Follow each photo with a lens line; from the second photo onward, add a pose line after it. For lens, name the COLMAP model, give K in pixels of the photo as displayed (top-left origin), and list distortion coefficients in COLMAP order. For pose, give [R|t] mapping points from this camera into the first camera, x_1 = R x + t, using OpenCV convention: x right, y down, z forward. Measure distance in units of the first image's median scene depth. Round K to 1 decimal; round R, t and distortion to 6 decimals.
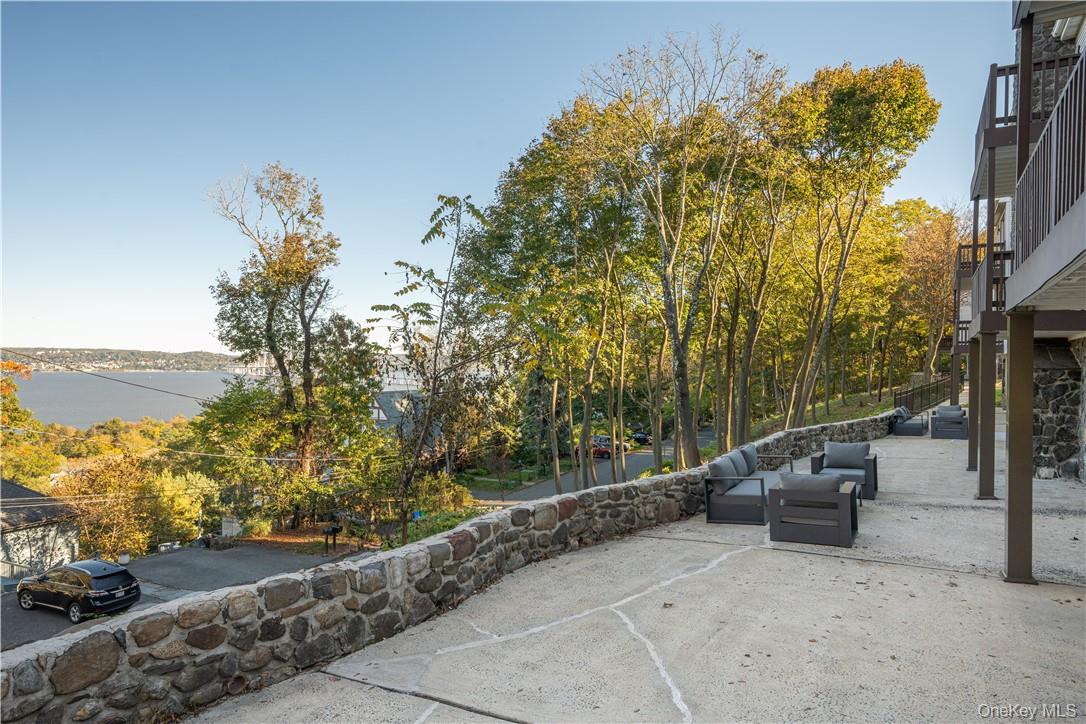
lens RADIAL K [[724.3, 0, 543.0], [0, 724.3, 362.0], [0, 0, 1]] dist [-0.036402, 0.060641]
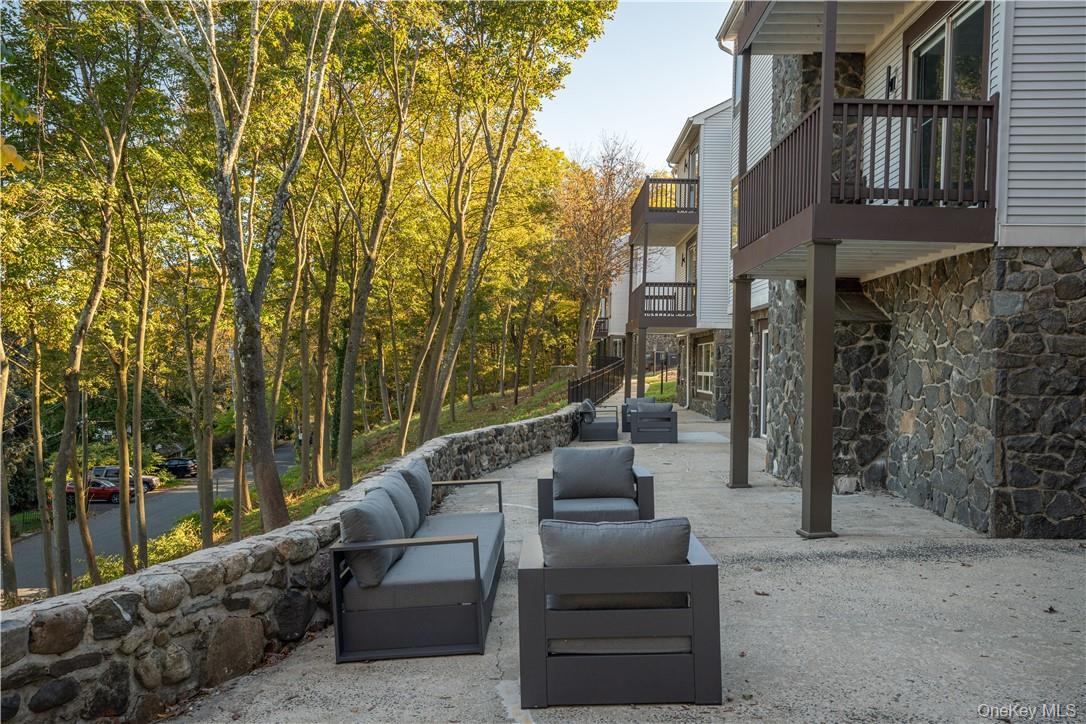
lens RADIAL K [[909.8, 0, 543.0], [0, 909.8, 362.0], [0, 0, 1]] dist [0.045027, 0.008234]
pose [[0.873440, 0.007380, 0.486875, 0.035661], [-0.004389, 0.999964, -0.007283, 0.027509], [-0.486911, 0.004224, 0.873441, 0.222398]]
